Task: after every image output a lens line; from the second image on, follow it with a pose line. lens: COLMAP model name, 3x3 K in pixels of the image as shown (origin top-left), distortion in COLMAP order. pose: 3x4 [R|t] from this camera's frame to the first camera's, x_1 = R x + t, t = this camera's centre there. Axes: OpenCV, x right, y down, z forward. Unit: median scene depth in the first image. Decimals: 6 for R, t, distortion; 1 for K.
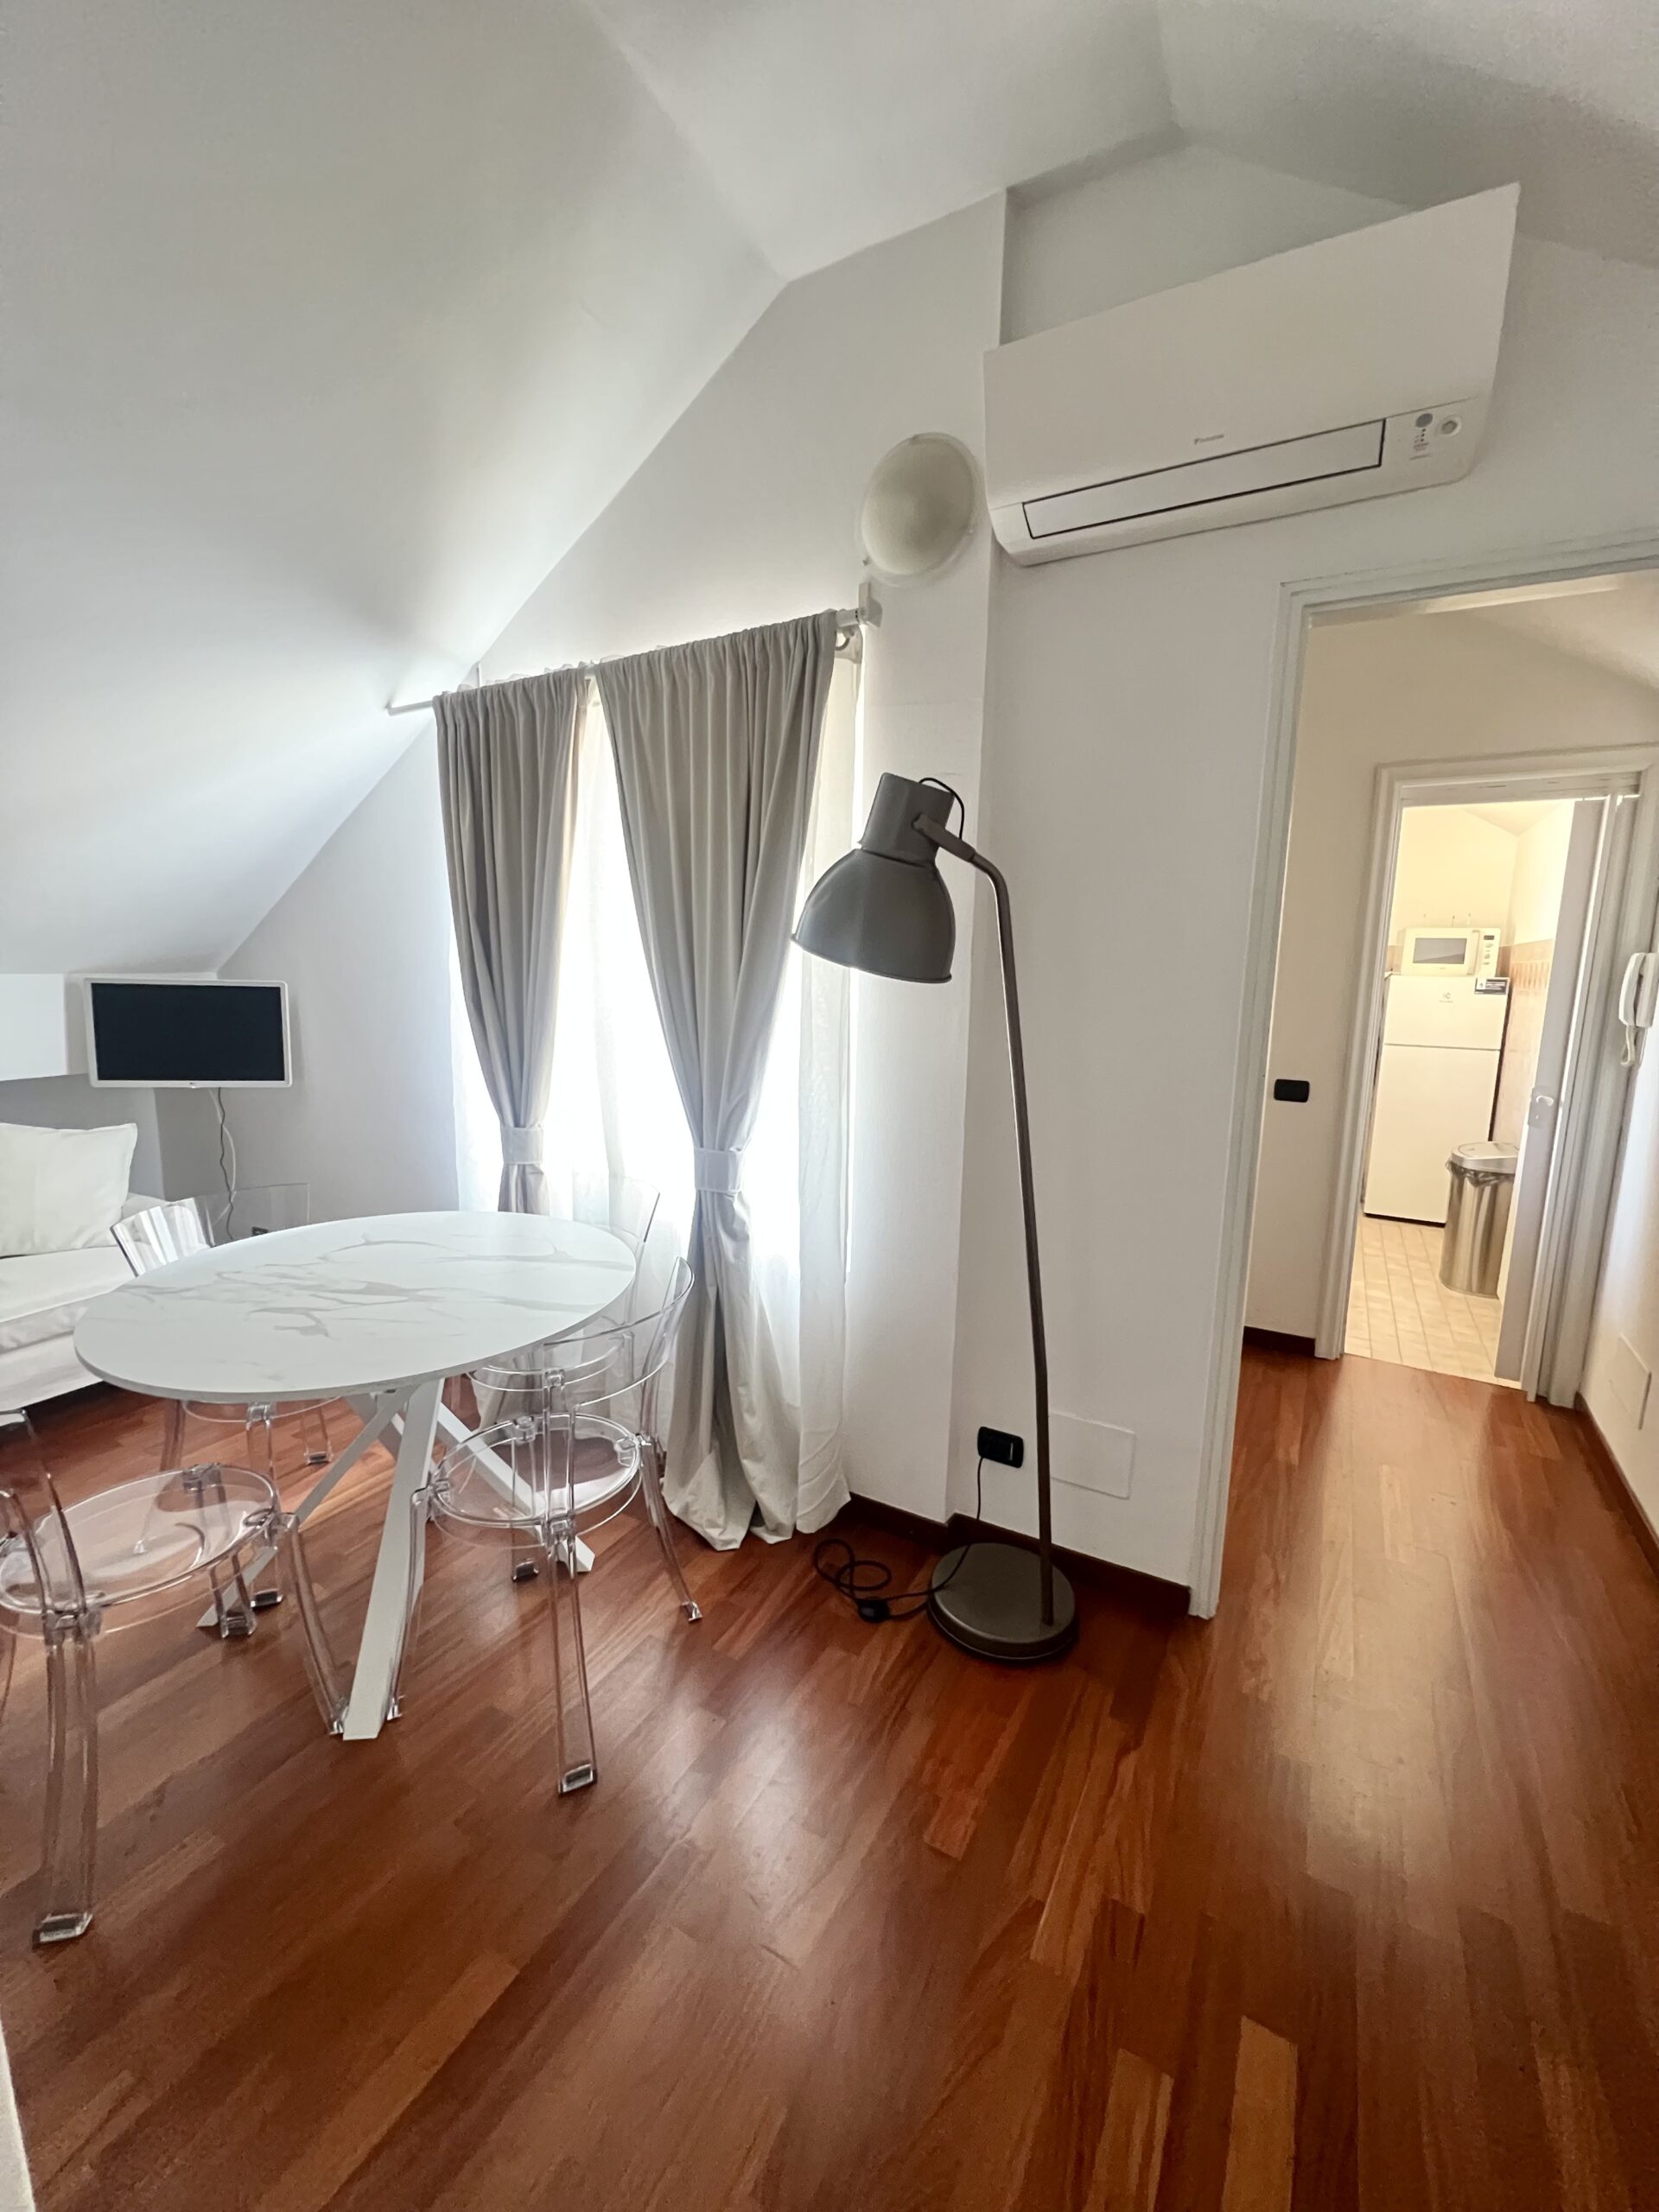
lens RADIAL K [[884.6, 0, 837.8], [0, 884.6, 1104.6], [0, 0, 1]] dist [0.002799, 0.000620]
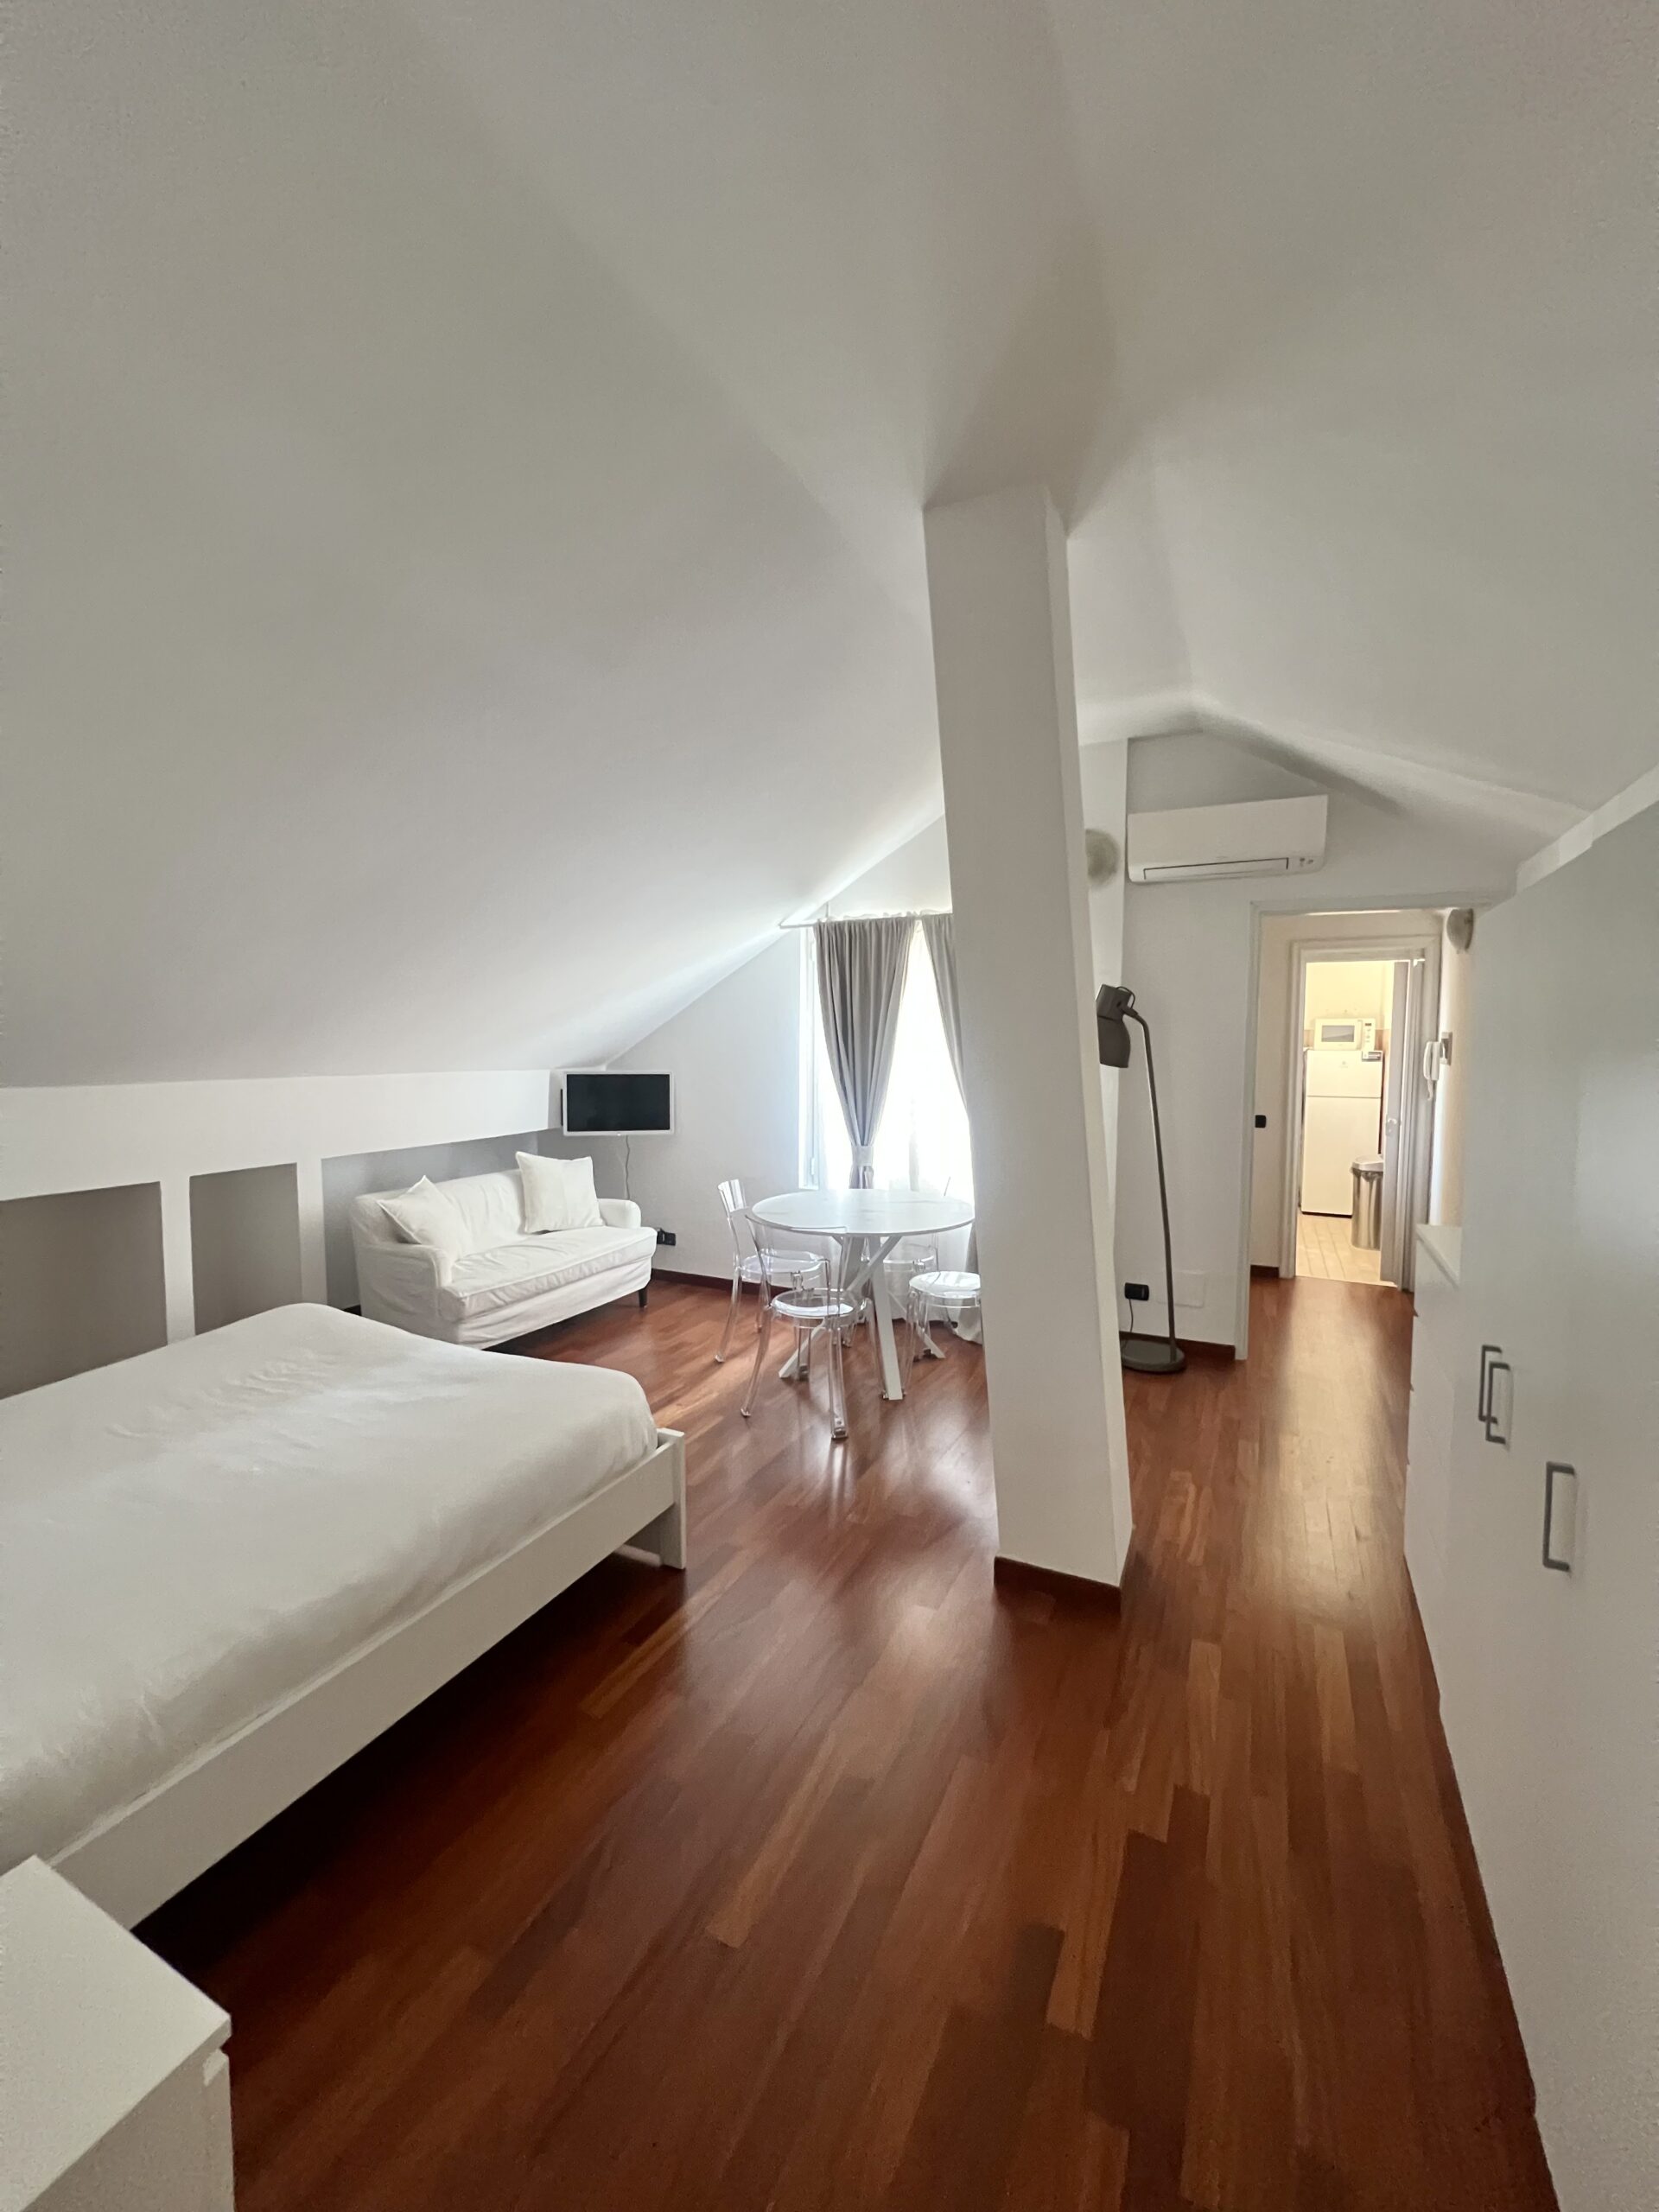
lens RADIAL K [[883.0, 0, 832.9], [0, 883.0, 1105.3], [0, 0, 1]] dist [0.001199, -0.000384]
pose [[0.998090, -0.023449, 0.057161, -0.595481], [0.027891, 0.996548, -0.078195, 0.094417], [-0.055130, 0.079640, 0.995298, -0.977602]]
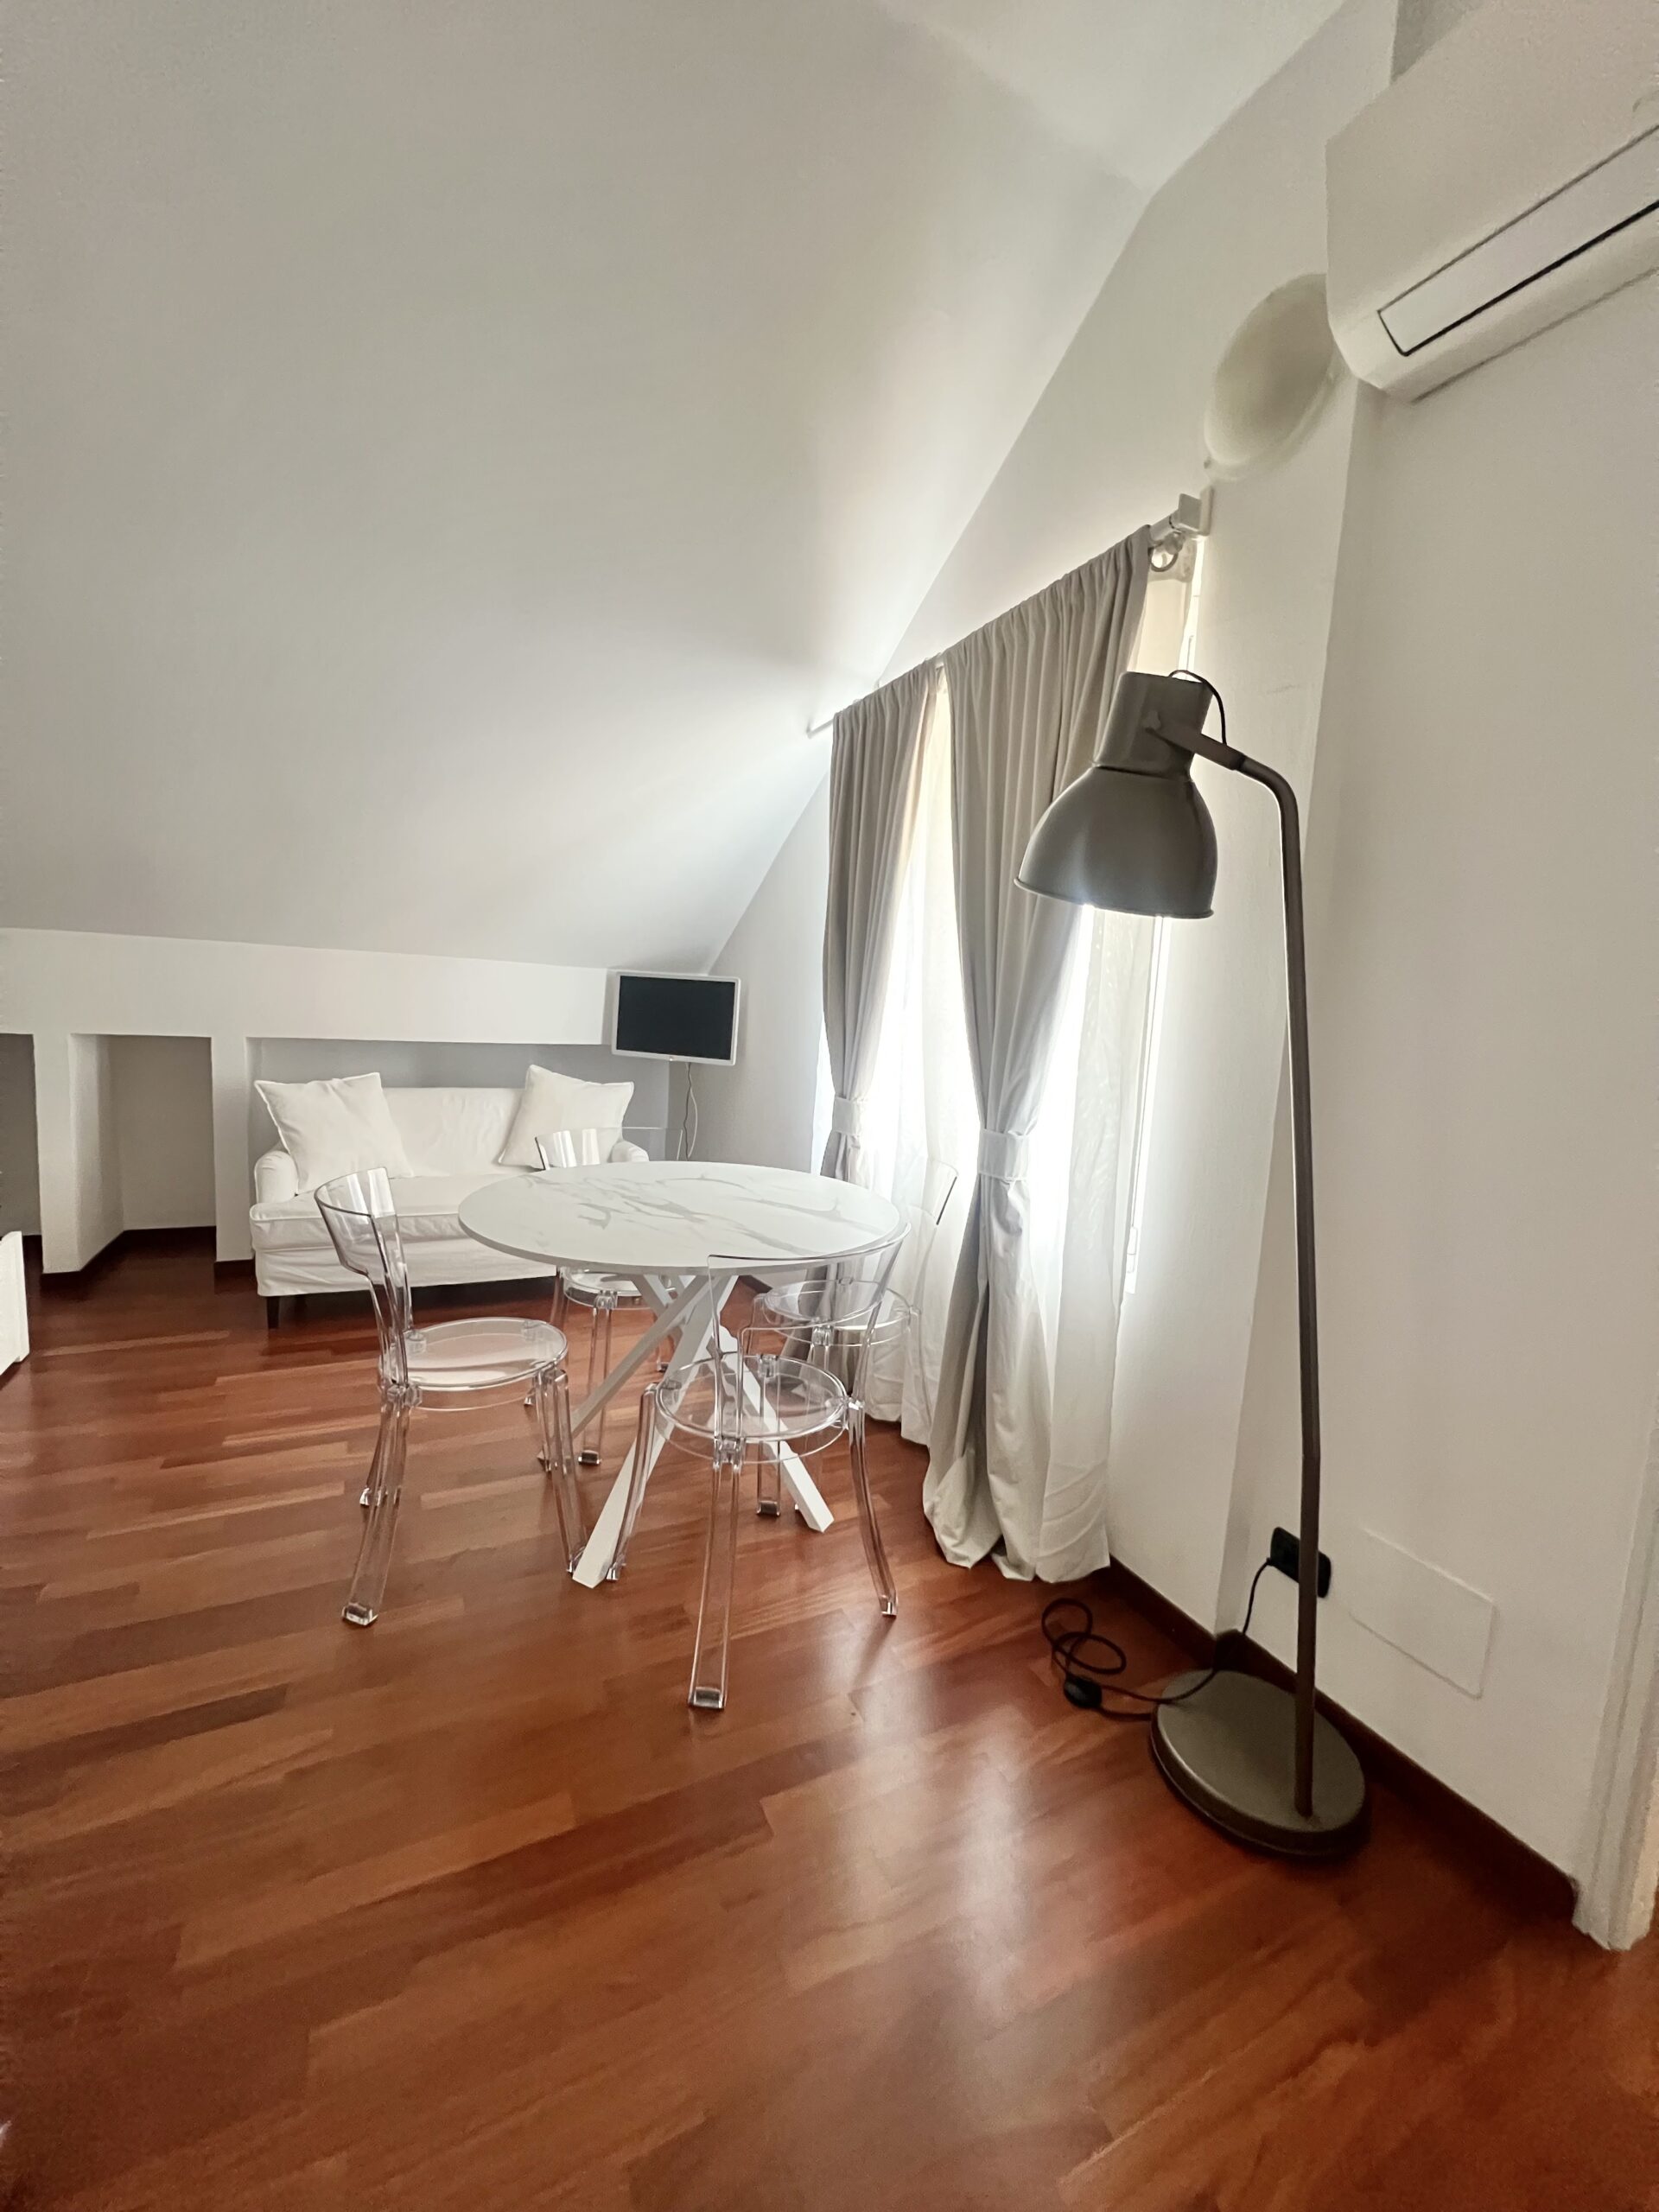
lens RADIAL K [[891.4, 0, 842.3], [0, 891.4, 1102.2], [0, 0, 1]] dist [-0.001033, 0.005381]
pose [[0.835115, 0.085513, -0.543388, 0.231351], [-0.119769, 0.992410, -0.027894, 0.065160], [0.536879, 0.088376, 0.839018, 0.115058]]
